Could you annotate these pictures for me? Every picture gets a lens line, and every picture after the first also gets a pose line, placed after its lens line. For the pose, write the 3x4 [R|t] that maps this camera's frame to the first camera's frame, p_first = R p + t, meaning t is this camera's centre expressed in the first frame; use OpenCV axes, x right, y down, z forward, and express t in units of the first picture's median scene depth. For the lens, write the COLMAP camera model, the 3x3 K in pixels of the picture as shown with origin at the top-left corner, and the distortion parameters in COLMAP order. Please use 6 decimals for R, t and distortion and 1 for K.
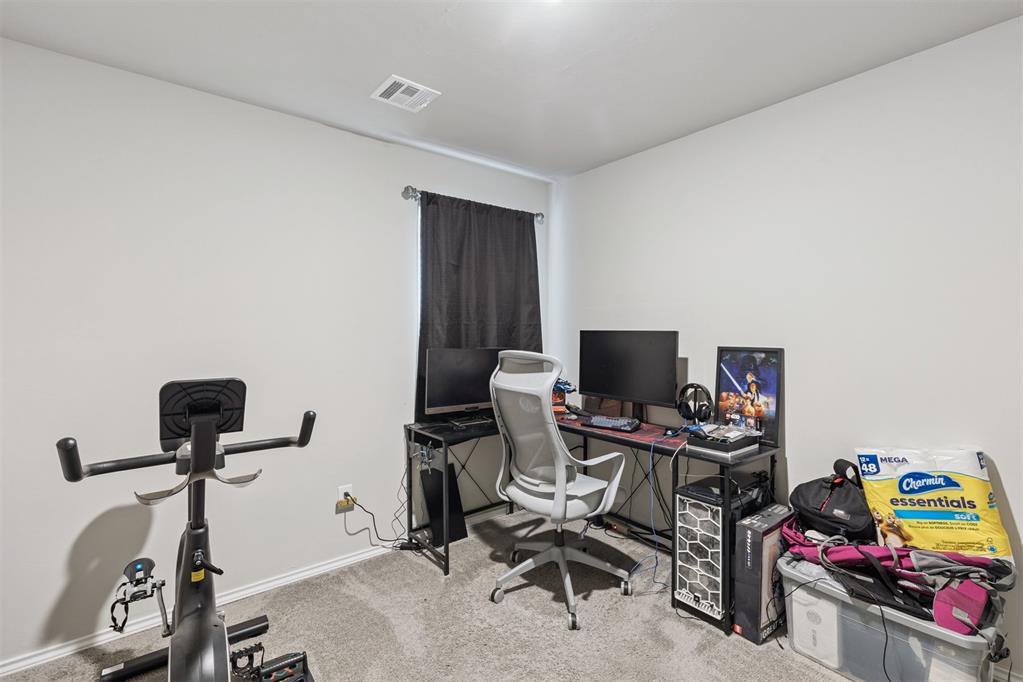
lens RADIAL K [[462.7, 0, 512.5], [0, 462.7, 332.7], [0, 0, 1]] dist [0.000891, 0.000009]
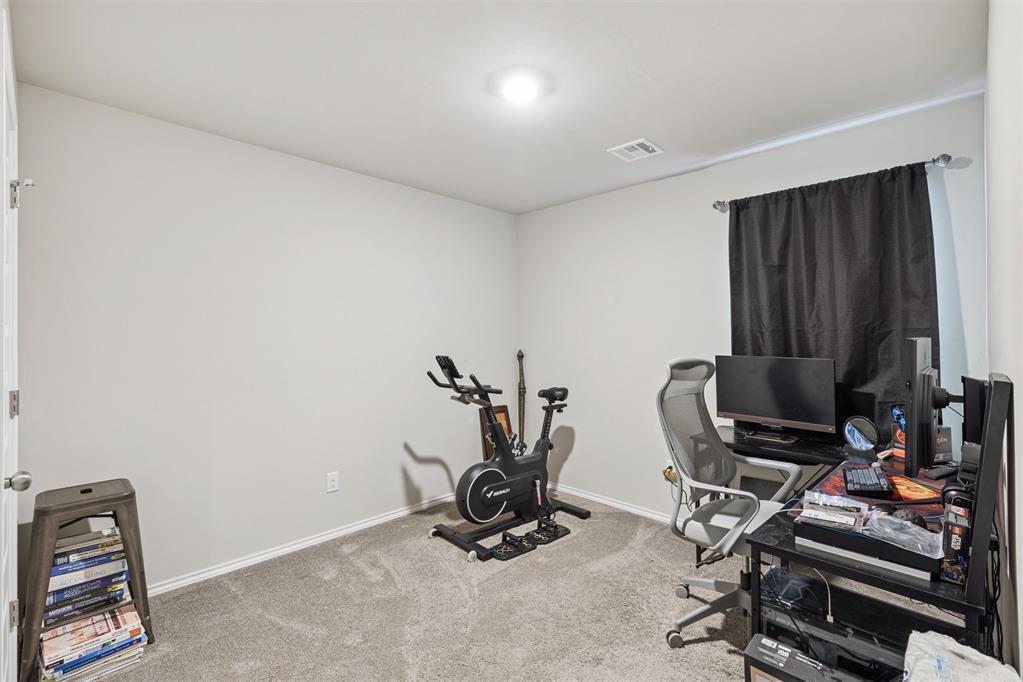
lens RADIAL K [[462.7, 0, 512.5], [0, 462.7, 332.7], [0, 0, 1]] dist [0.000891, 0.000009]
pose [[0.102217, -0.000694, -0.994762, 0.784970], [-0.007463, 0.999971, -0.001465, -0.007761], [0.994734, 0.007574, 0.102209, 0.416623]]
